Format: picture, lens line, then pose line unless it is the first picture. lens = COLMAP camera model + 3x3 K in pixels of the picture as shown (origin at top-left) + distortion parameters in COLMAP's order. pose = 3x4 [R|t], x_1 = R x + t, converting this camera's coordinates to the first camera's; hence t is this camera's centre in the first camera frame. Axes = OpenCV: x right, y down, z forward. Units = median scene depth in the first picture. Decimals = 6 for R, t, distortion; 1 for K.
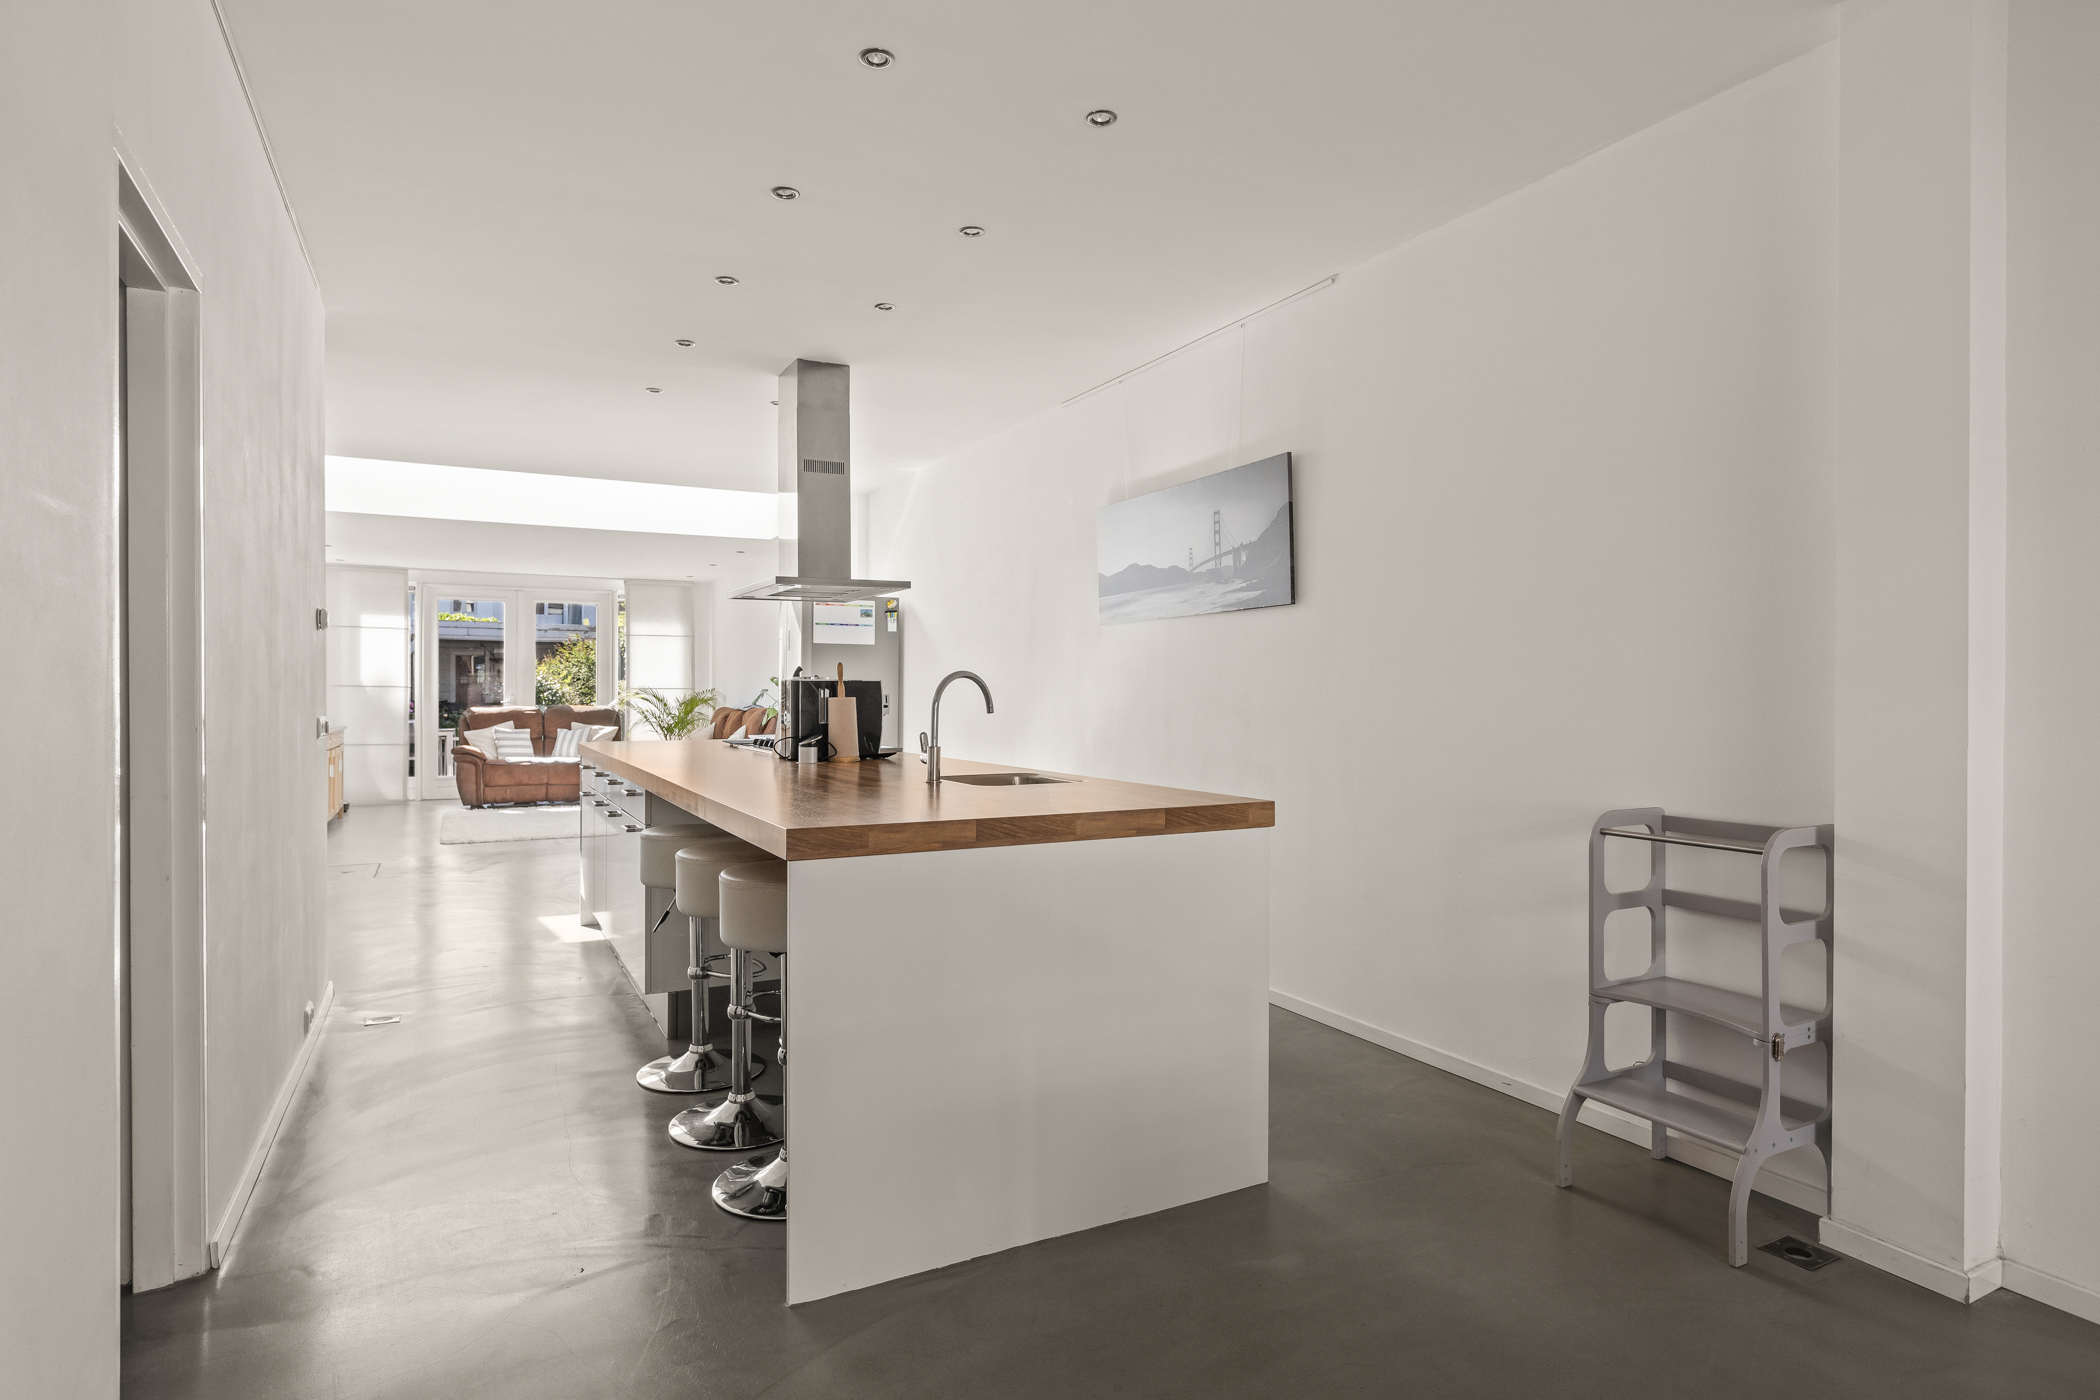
lens RADIAL K [[1132.2, 0, 1043.7], [0, 1132.2, 694.4], [0, 0, 1]] dist [-0.006014, 0.003148]
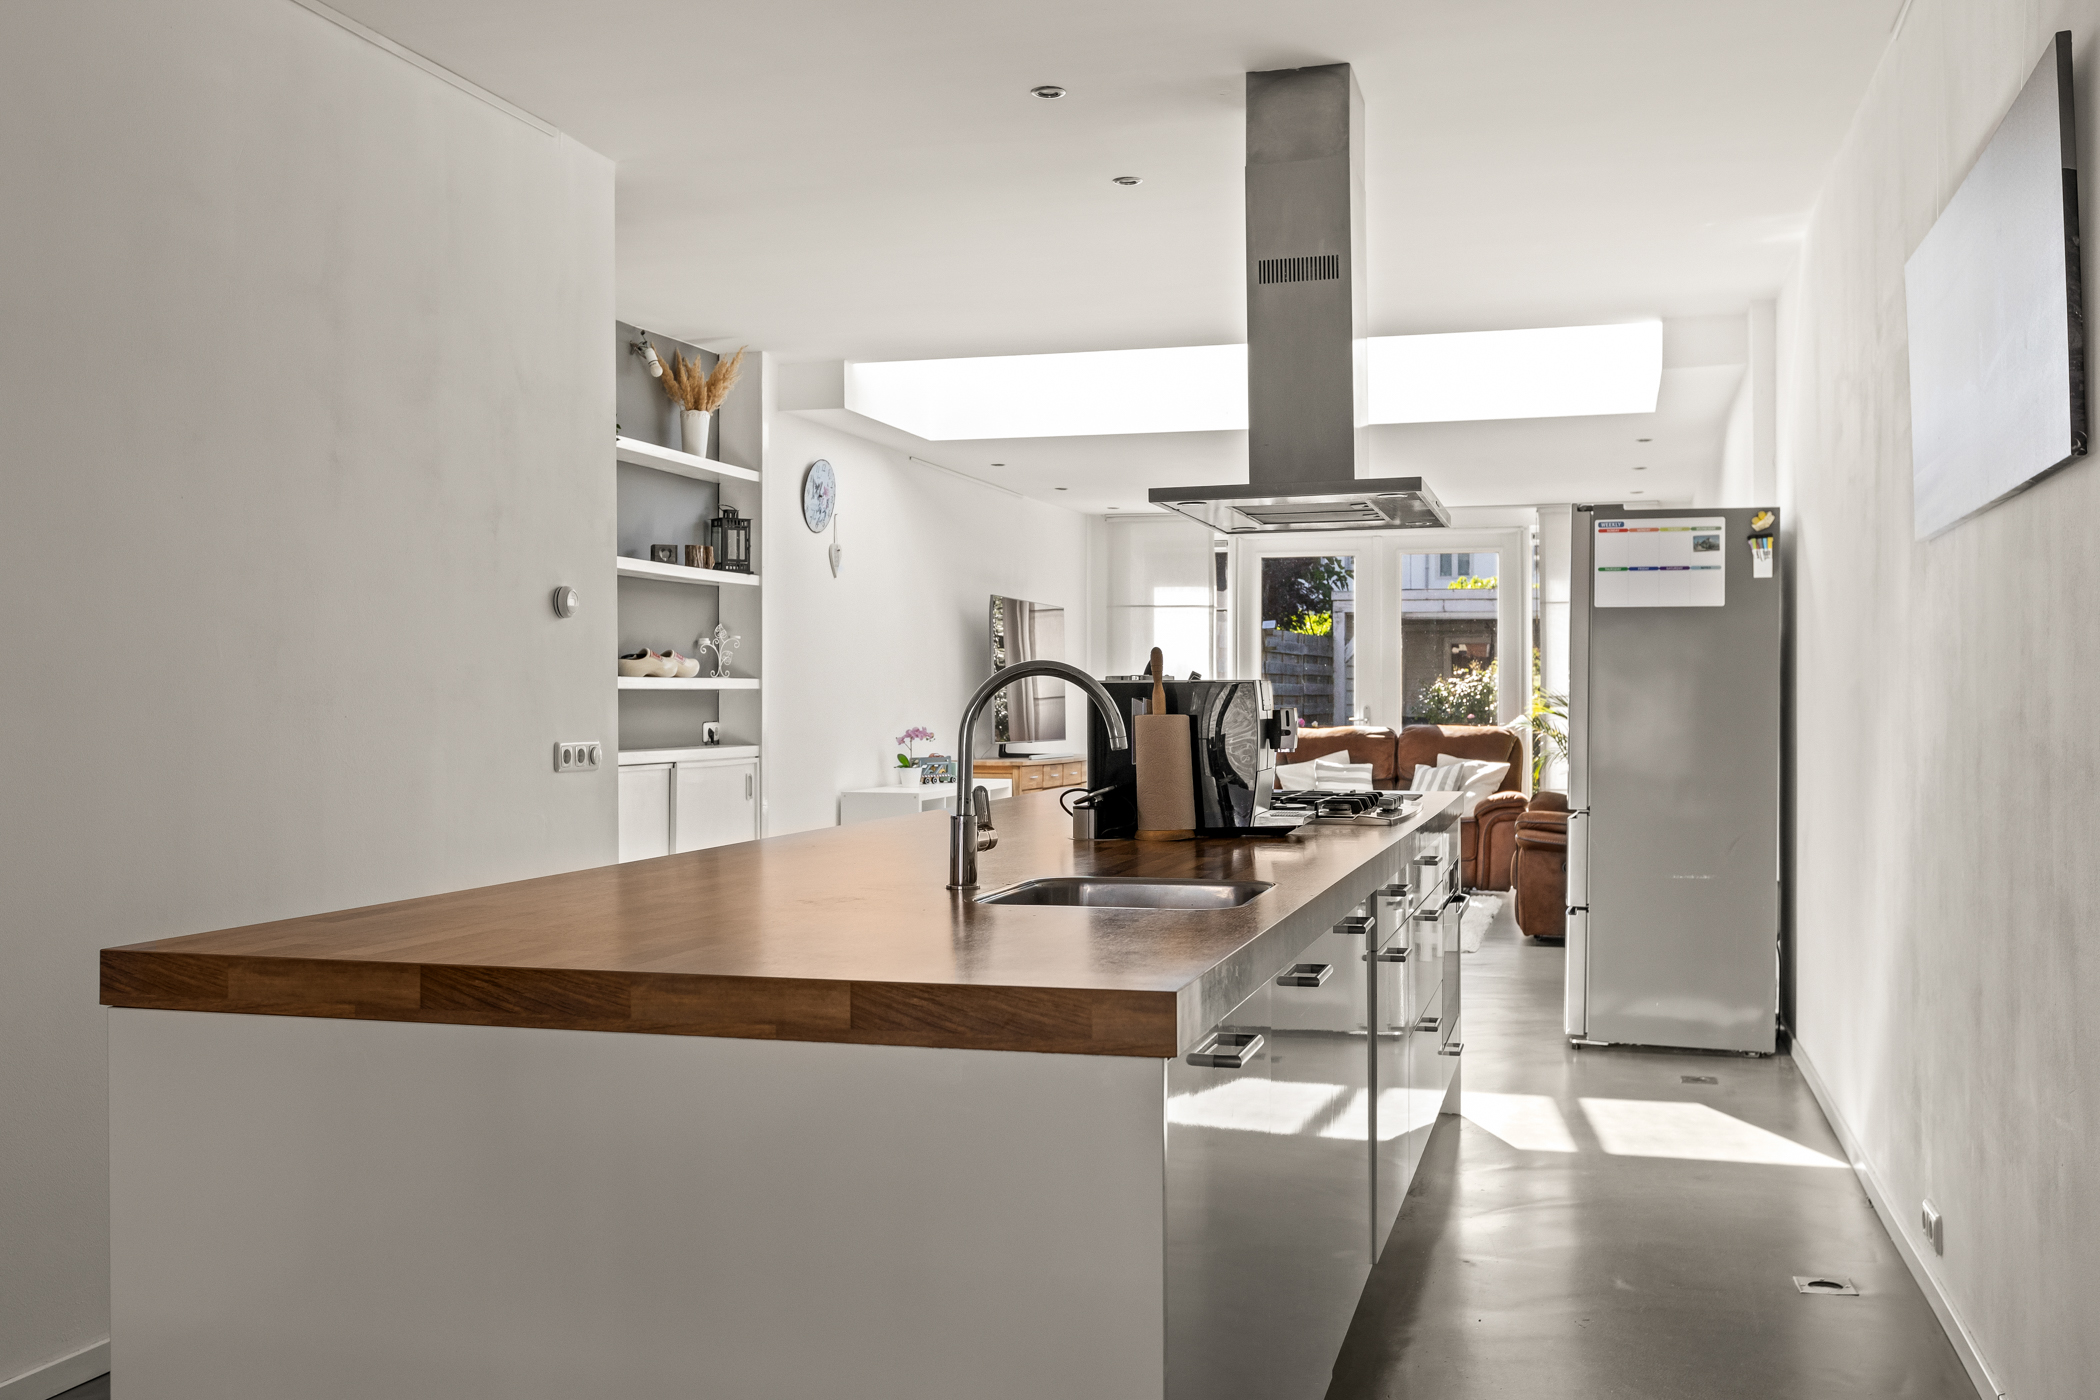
lens RADIAL K [[1955.6, 0, 995.0], [0, 1955.6, 700.6], [0, 0, 1]] dist [-0.003893, 0.000000]
pose [[0.710658, -0.003344, -0.703530, 0.151869], [0.001564, 0.999994, -0.003172, -0.000437], [0.703536, 0.001154, 0.710659, 0.119906]]
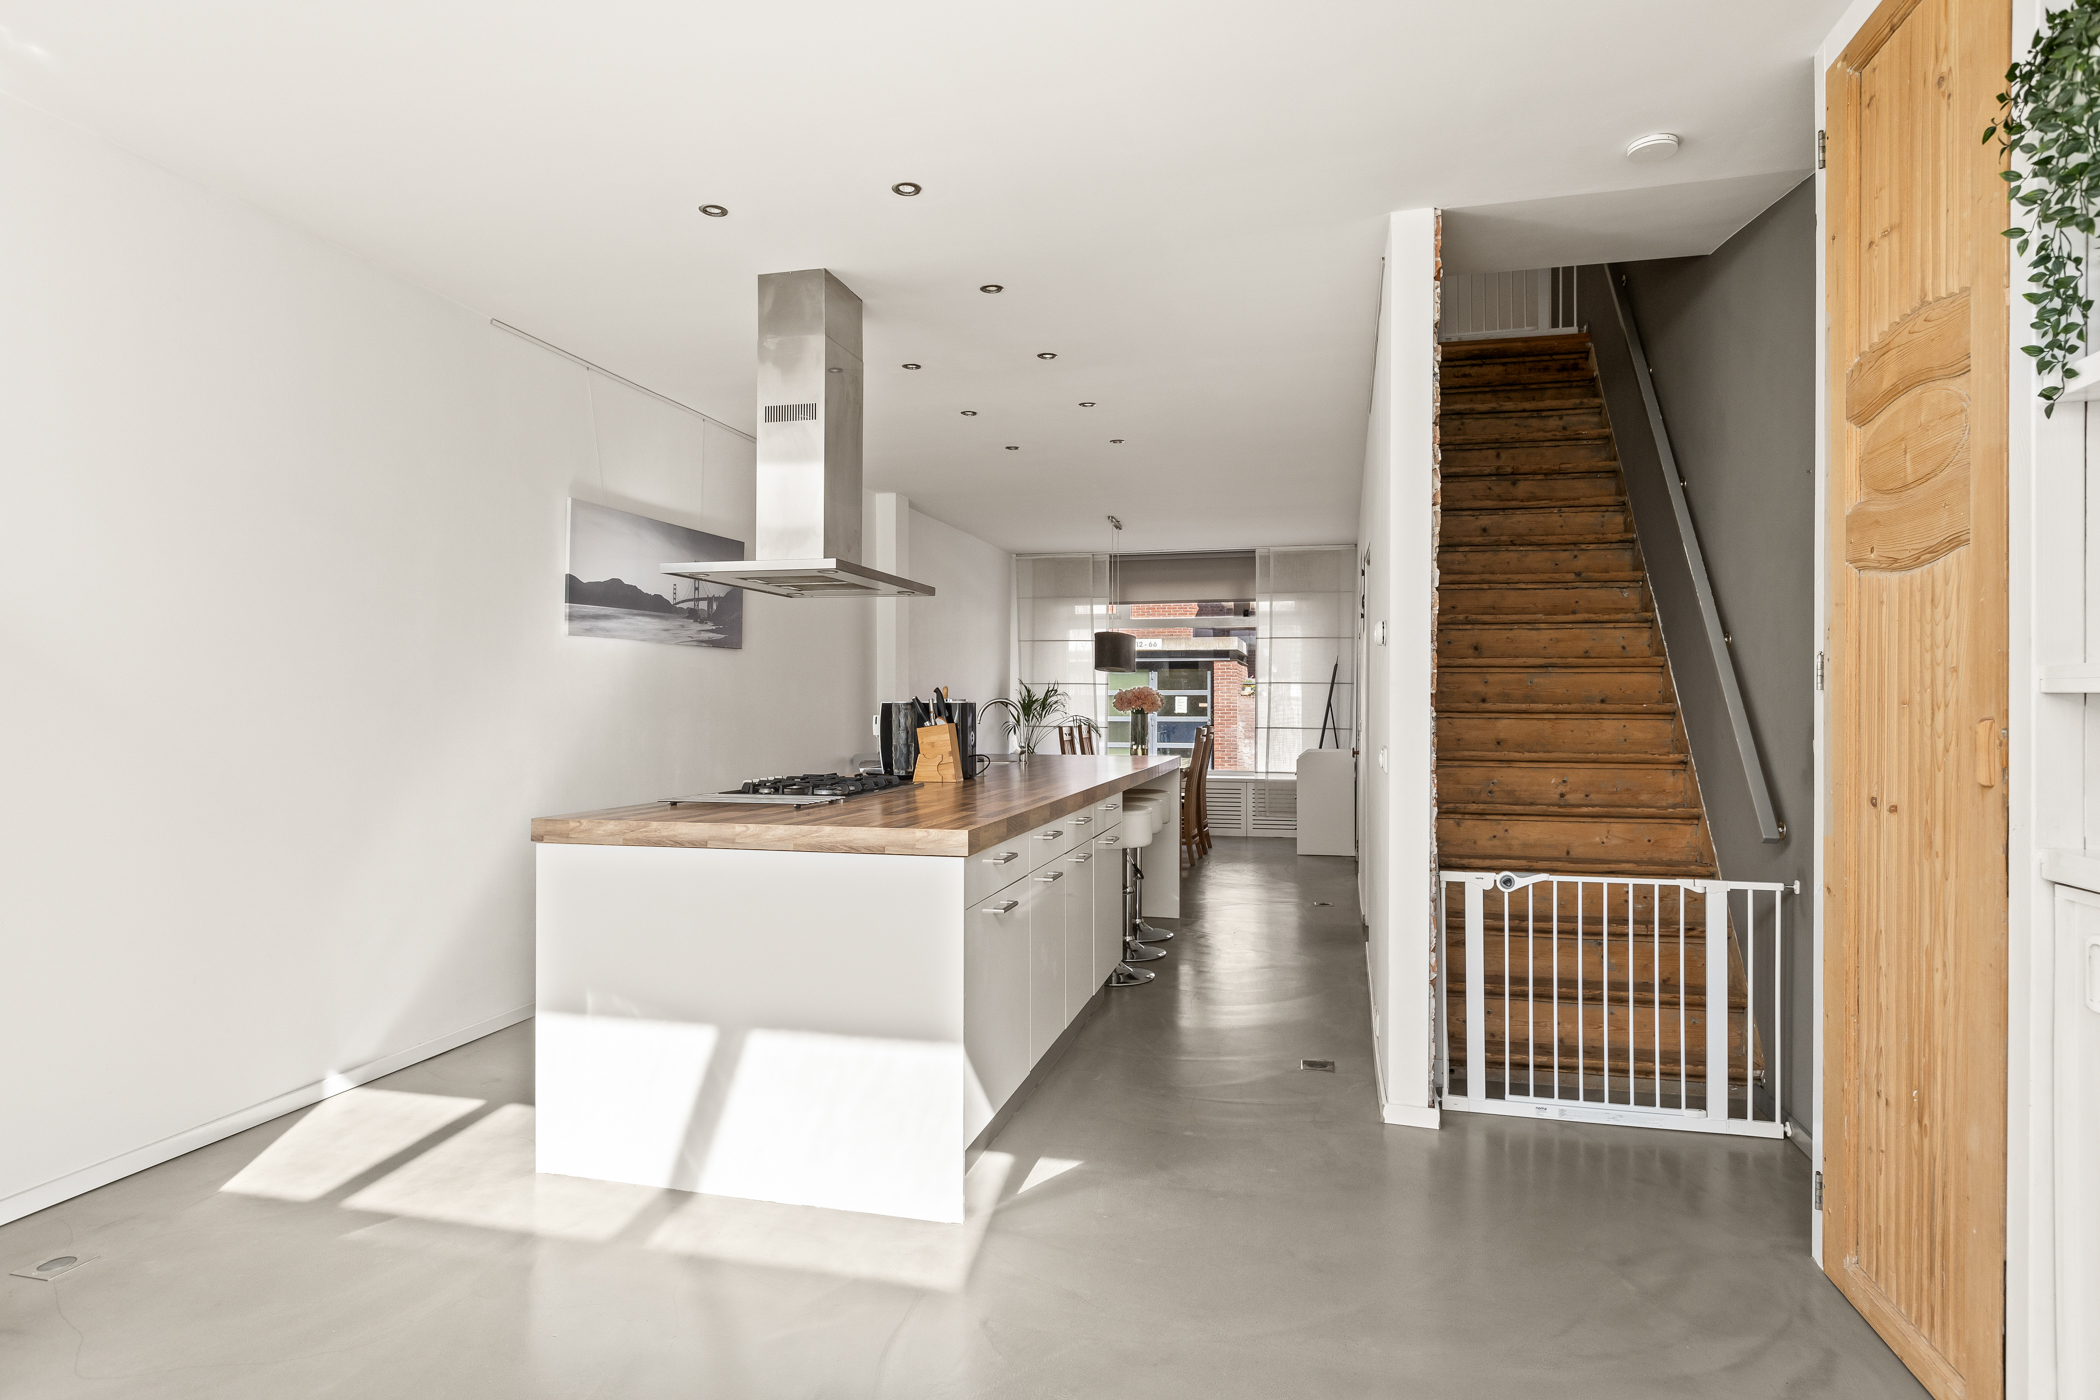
lens RADIAL K [[1132.2, 0, 1050.7], [0, 1132.2, 699.7], [0, 0, 1]] dist [-0.006014, 0.003148]
pose [[-0.750149, -0.001968, 0.661266, -0.374167], [-0.000968, 0.999998, 0.001878, -0.007141], [-0.661268, 0.000768, -0.750149, 0.668641]]
